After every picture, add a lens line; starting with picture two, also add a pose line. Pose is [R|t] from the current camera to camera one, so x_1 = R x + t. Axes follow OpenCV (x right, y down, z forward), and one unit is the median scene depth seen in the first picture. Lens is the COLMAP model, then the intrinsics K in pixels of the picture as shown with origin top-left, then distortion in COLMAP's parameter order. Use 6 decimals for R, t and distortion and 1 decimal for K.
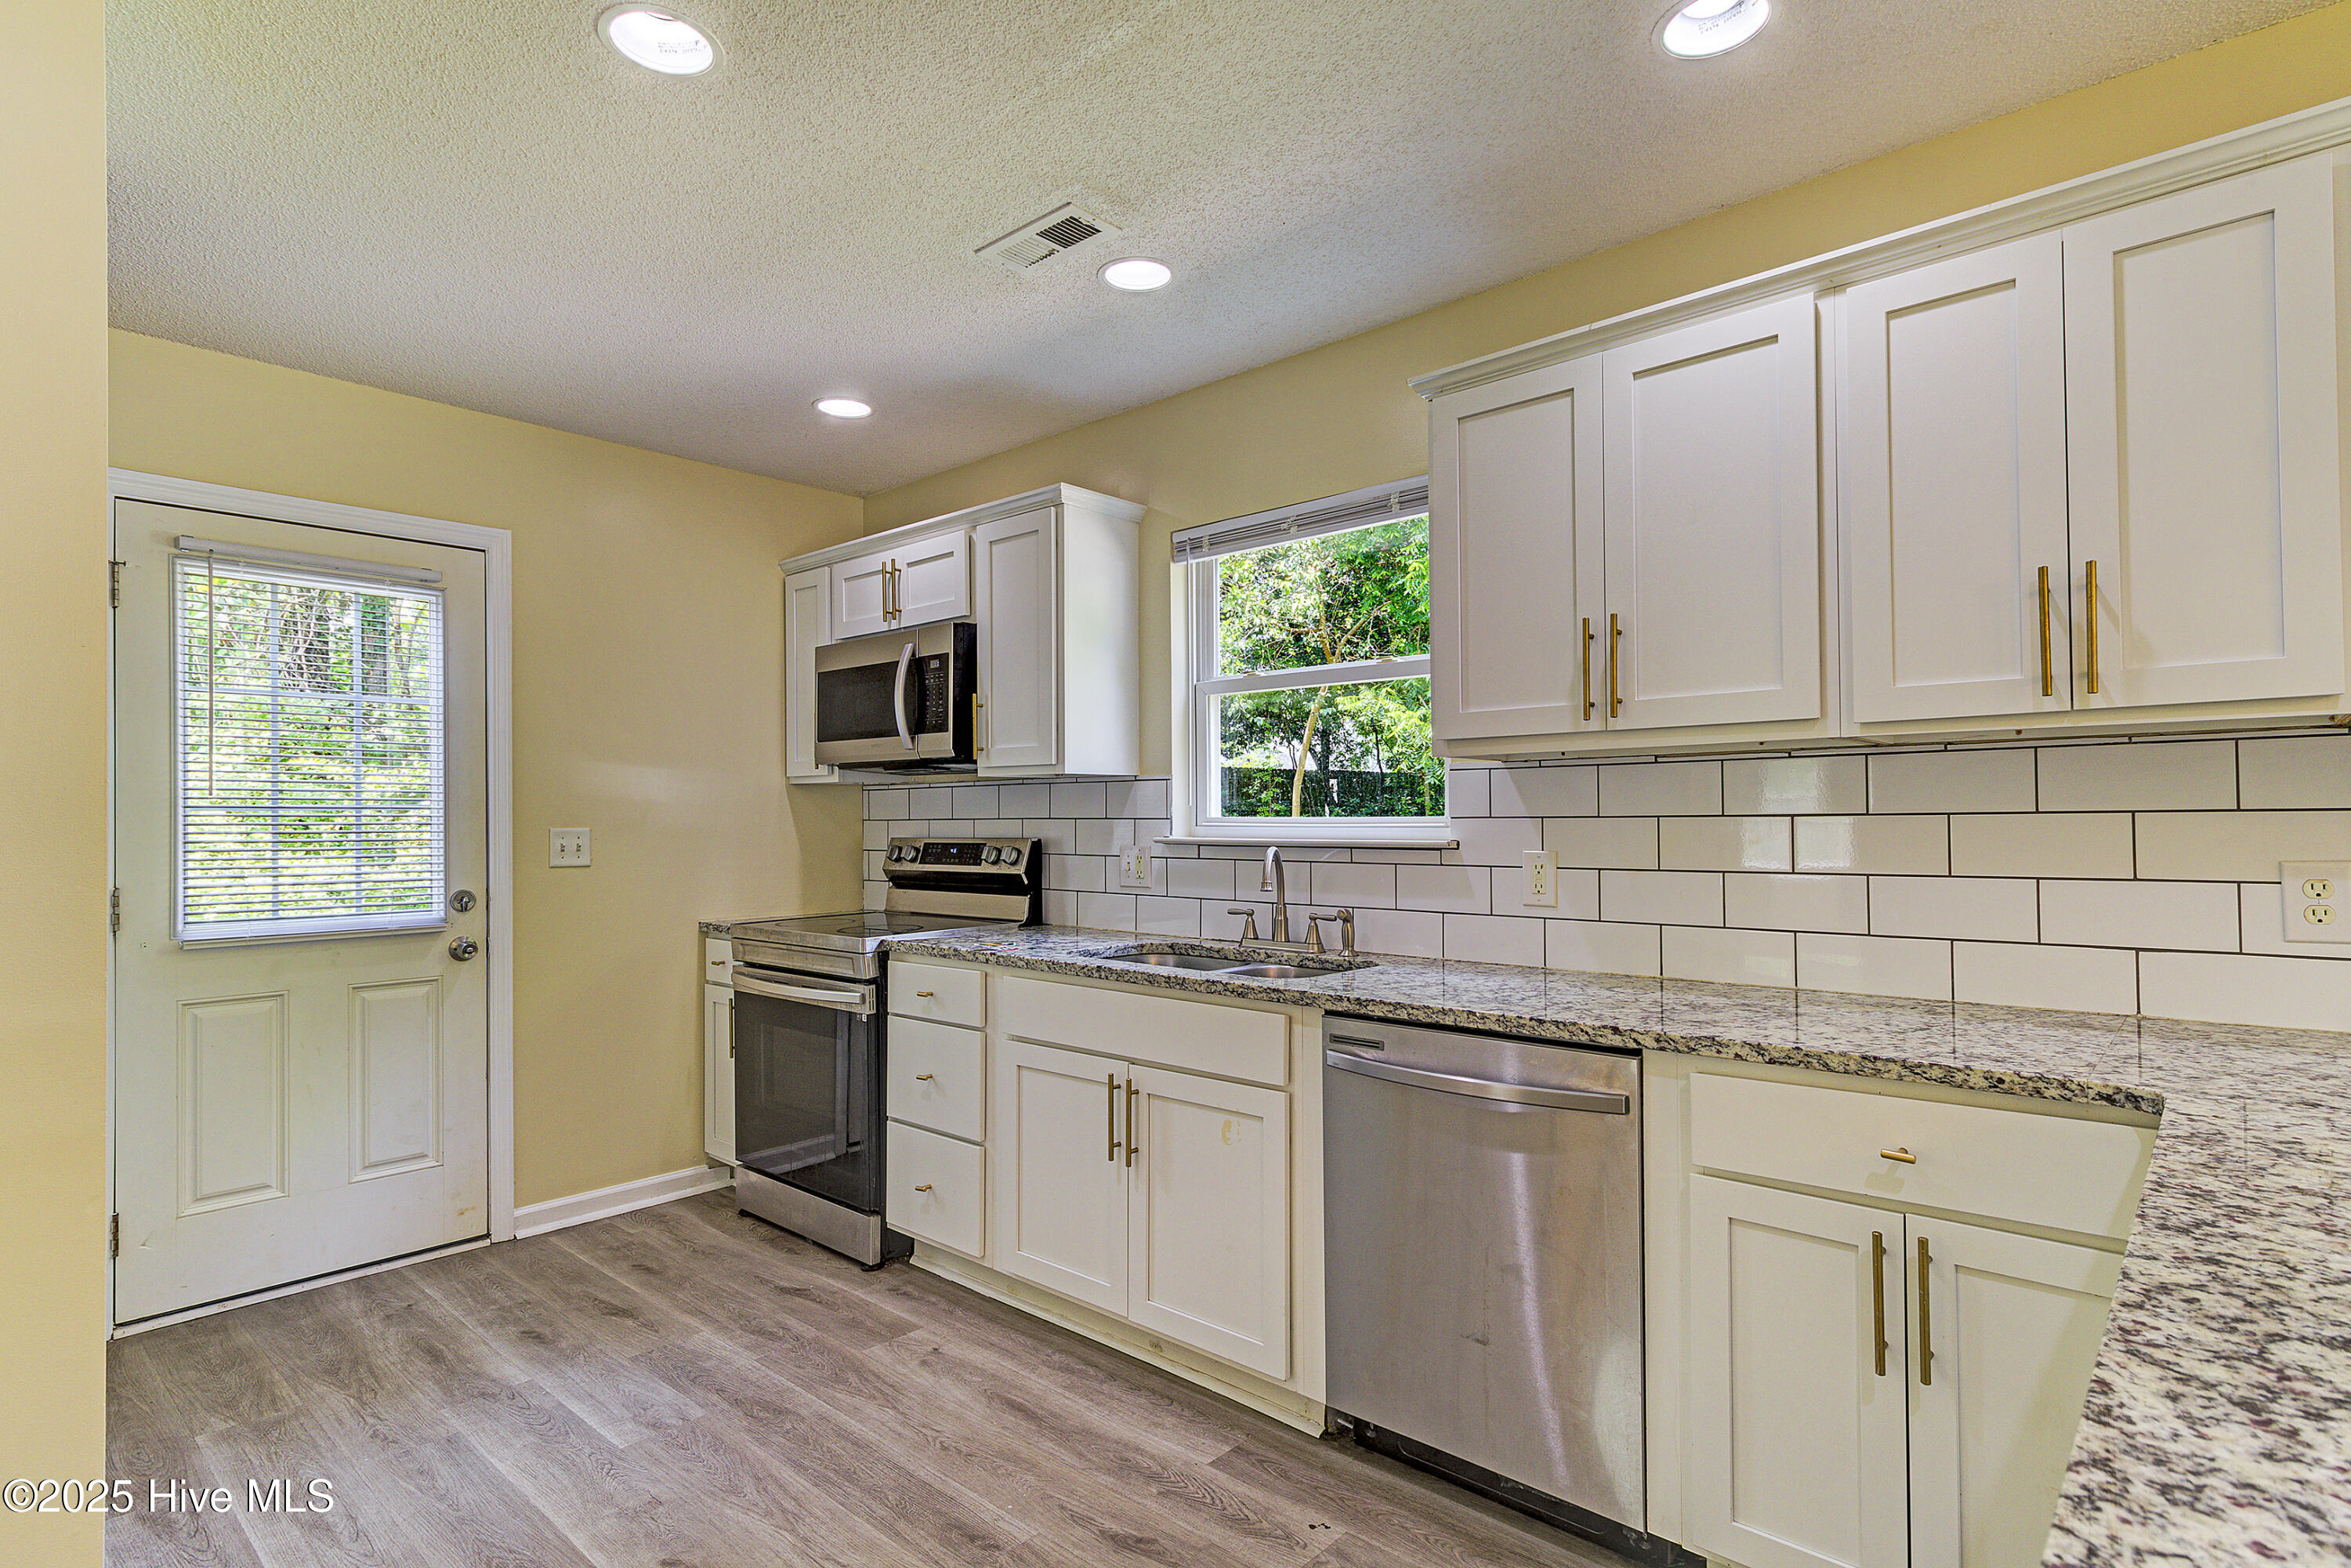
lens RADIAL K [[1171.4, 0, 1168.9], [0, 1171.4, 814.3], [0, 0, 1]] dist [0.010669, -0.003915]
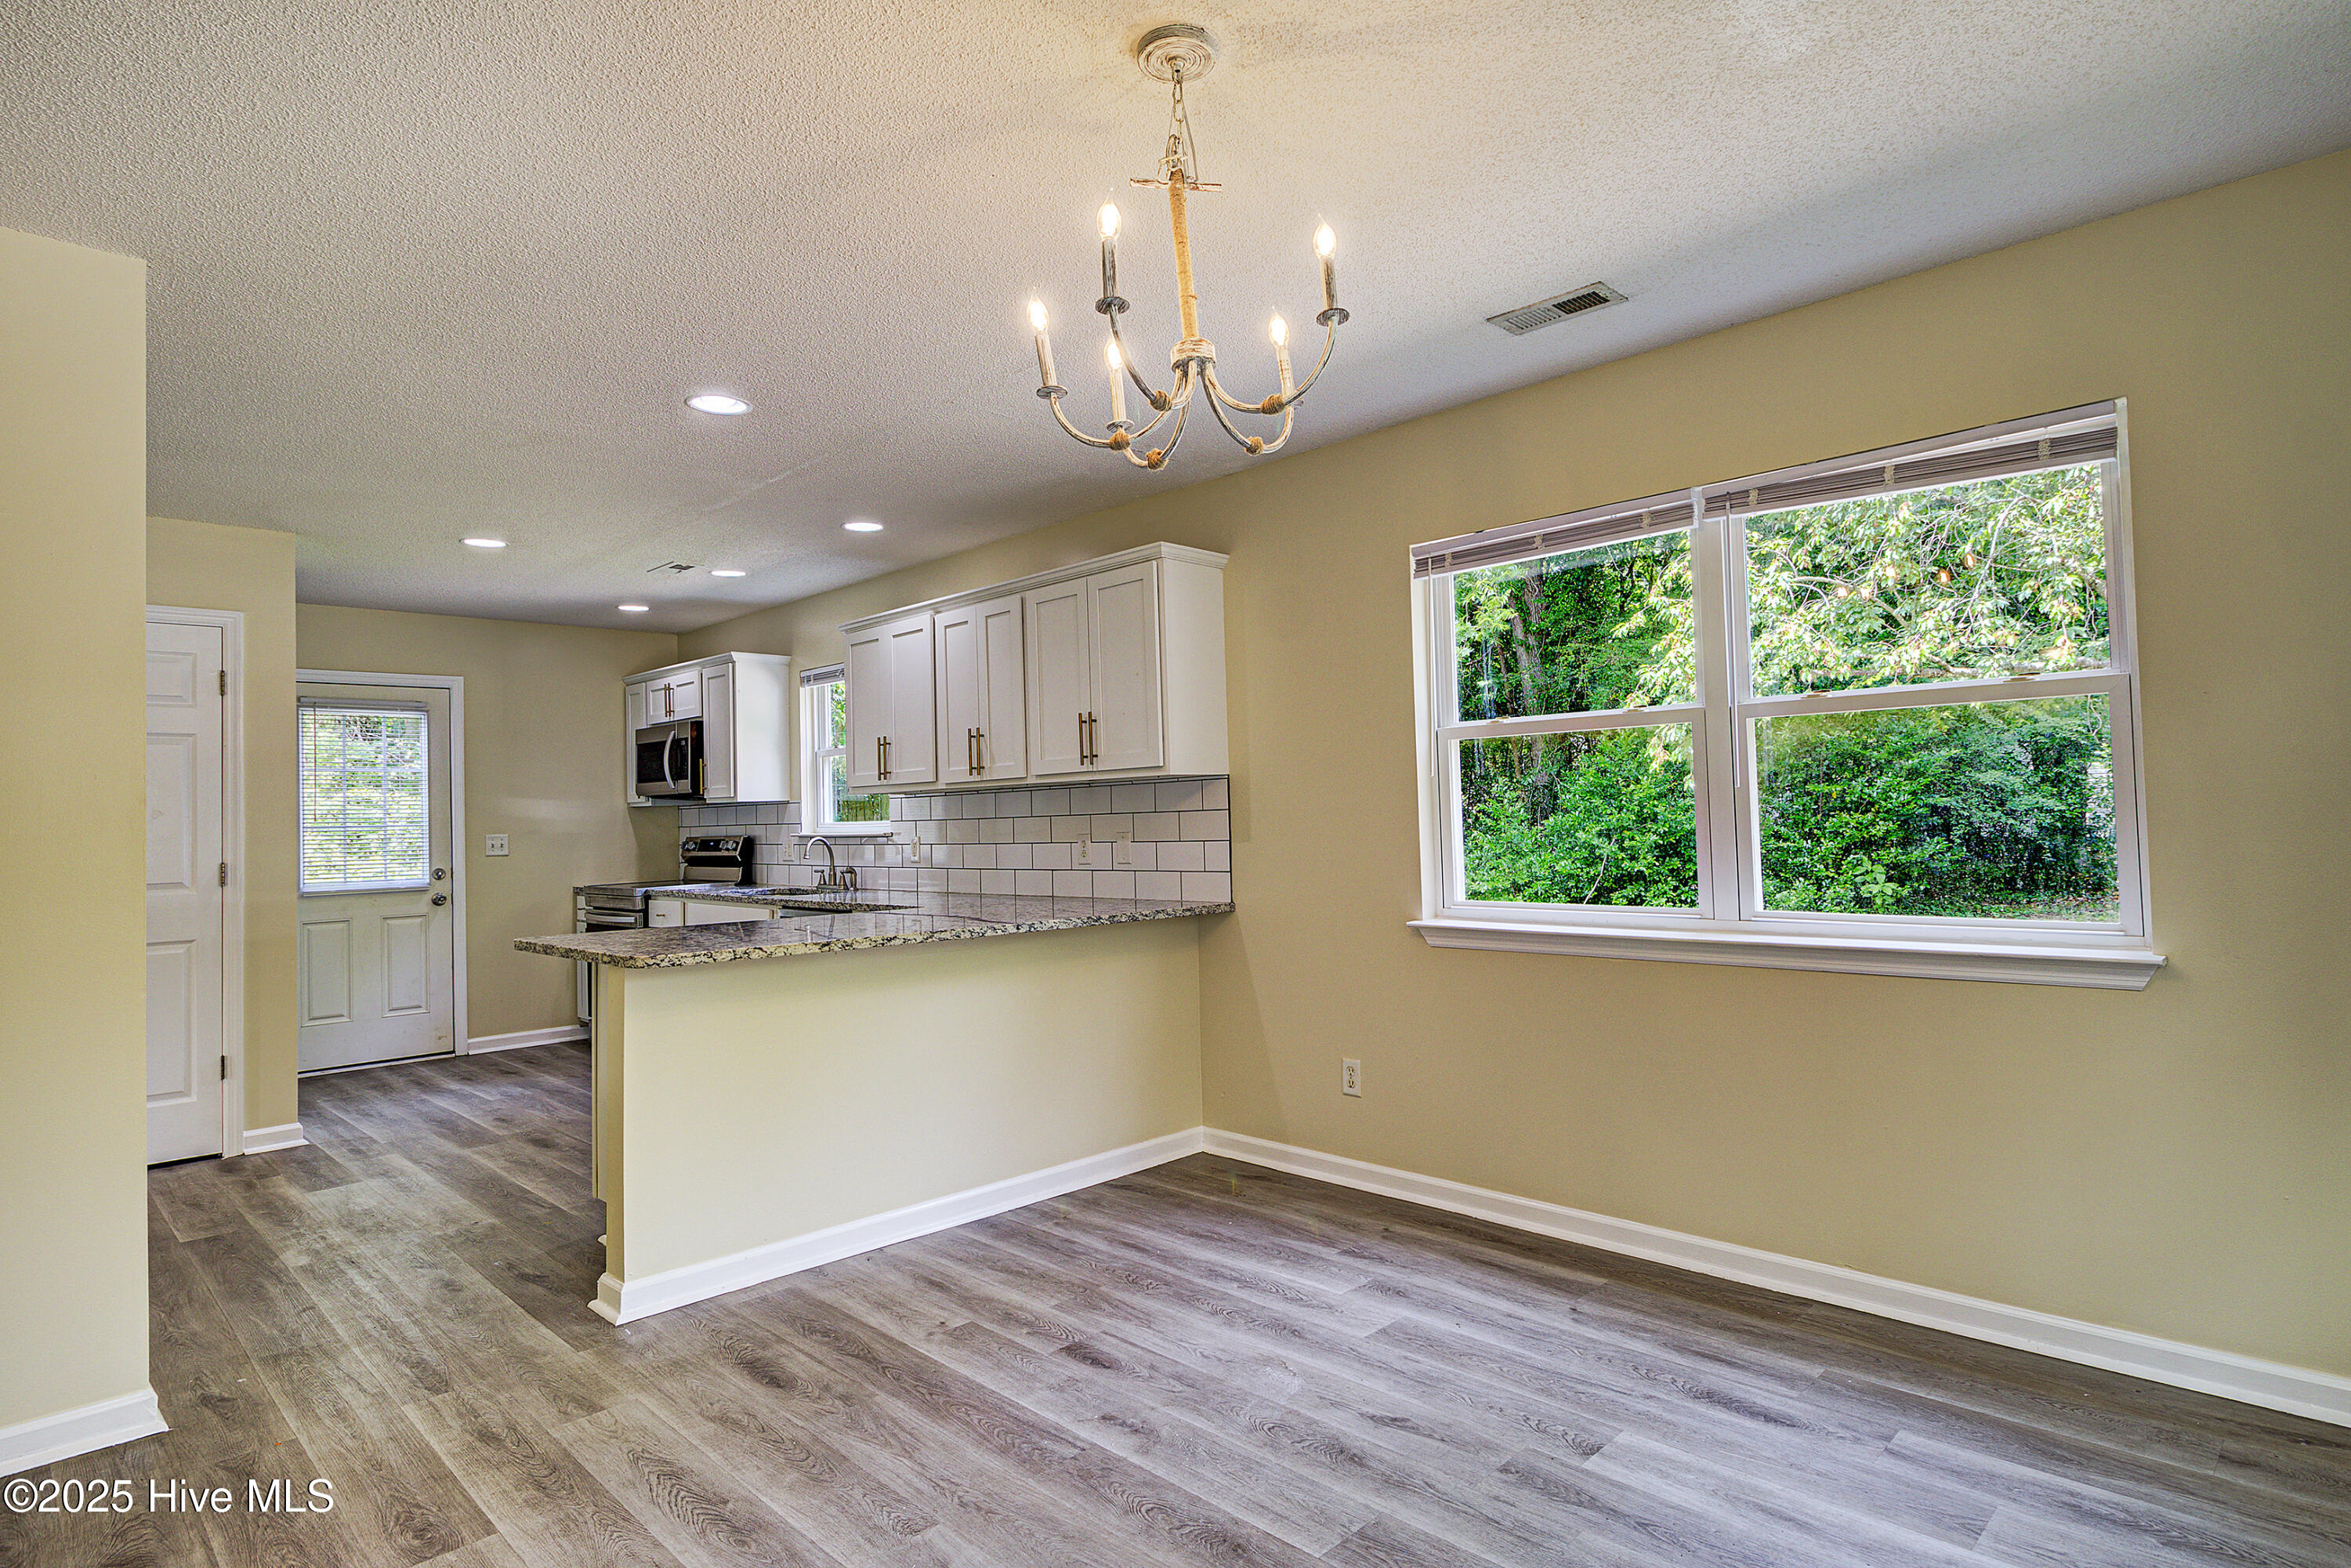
lens RADIAL K [[1256.8, 0, 1182.3], [0, 1256.8, 782.9], [0, 0, 1]] dist [-0.000168, -0.001991]
pose [[0.998502, -0.021129, -0.050478, 0.819977], [0.020088, 0.999577, -0.021041, -0.007278], [0.050901, 0.019995, 0.998504, -1.127935]]
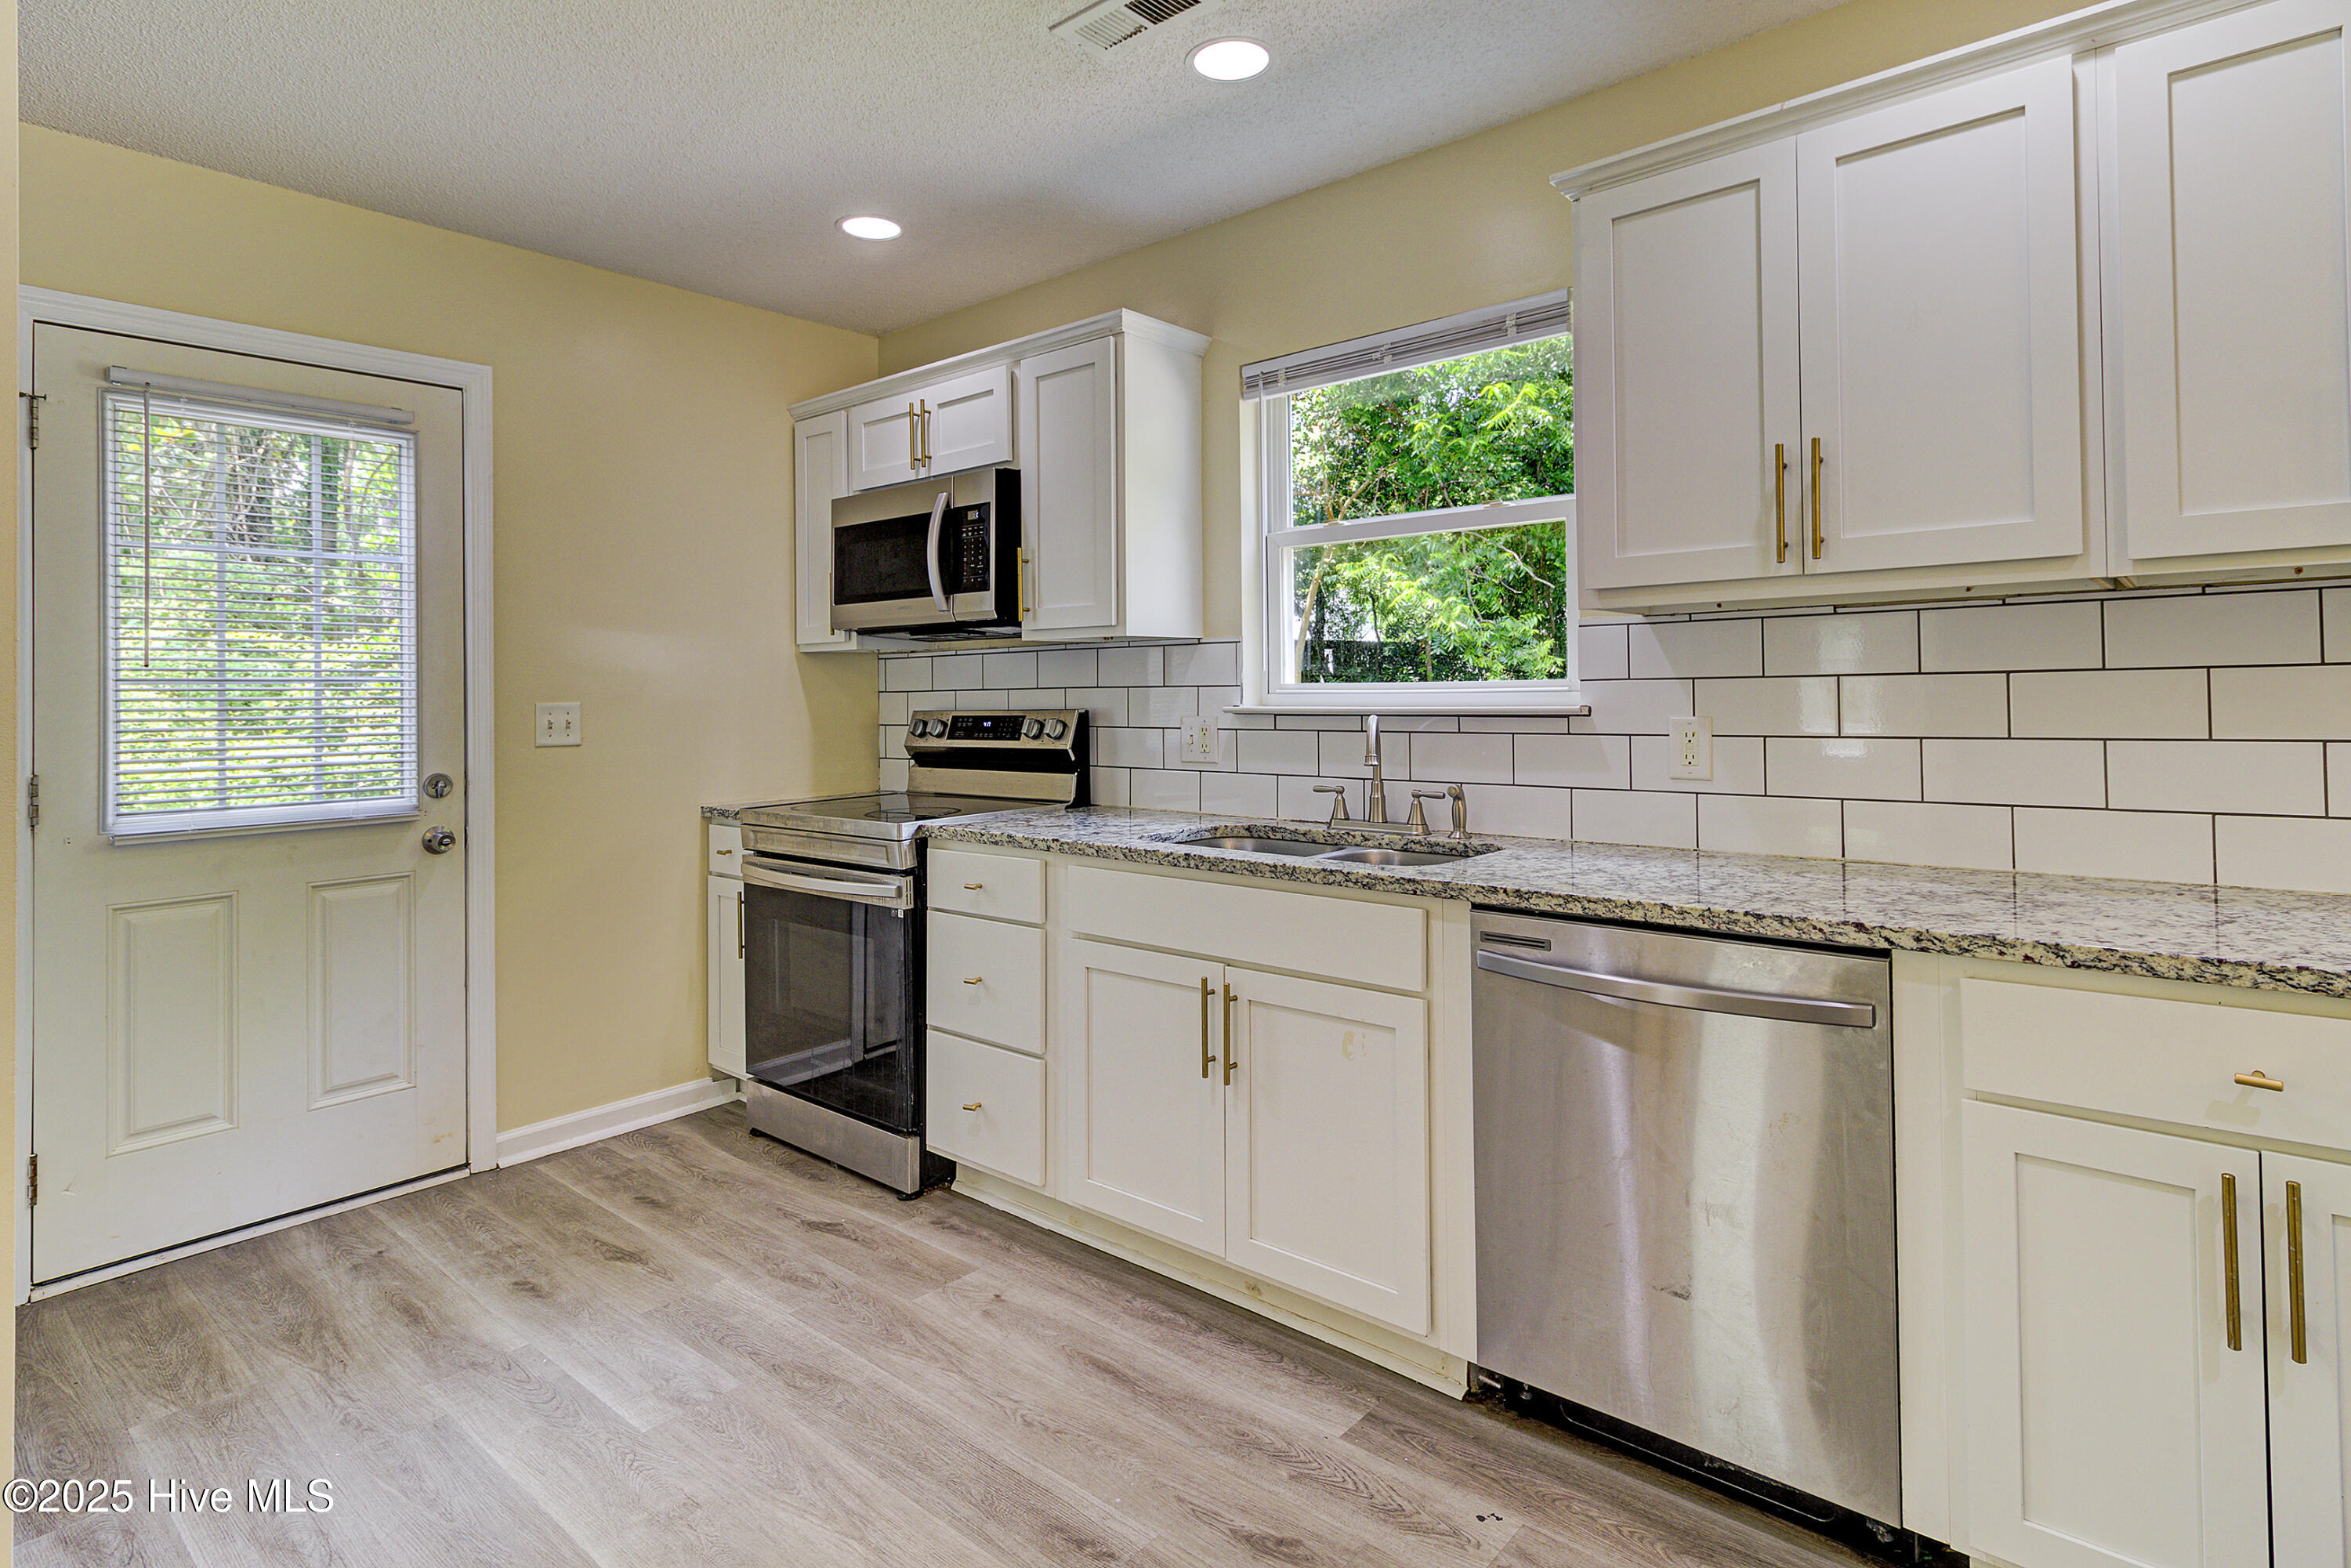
lens RADIAL K [[1171.4, 0, 1150.7], [0, 1171.4, 678.9], [0, 0, 1]] dist [0.010669, -0.003915]
pose [[0.999638, -0.008086, 0.025666, -0.102570], [0.008329, 0.999922, -0.009345, 0.007250], [-0.025589, 0.009555, 0.999627, 0.120937]]
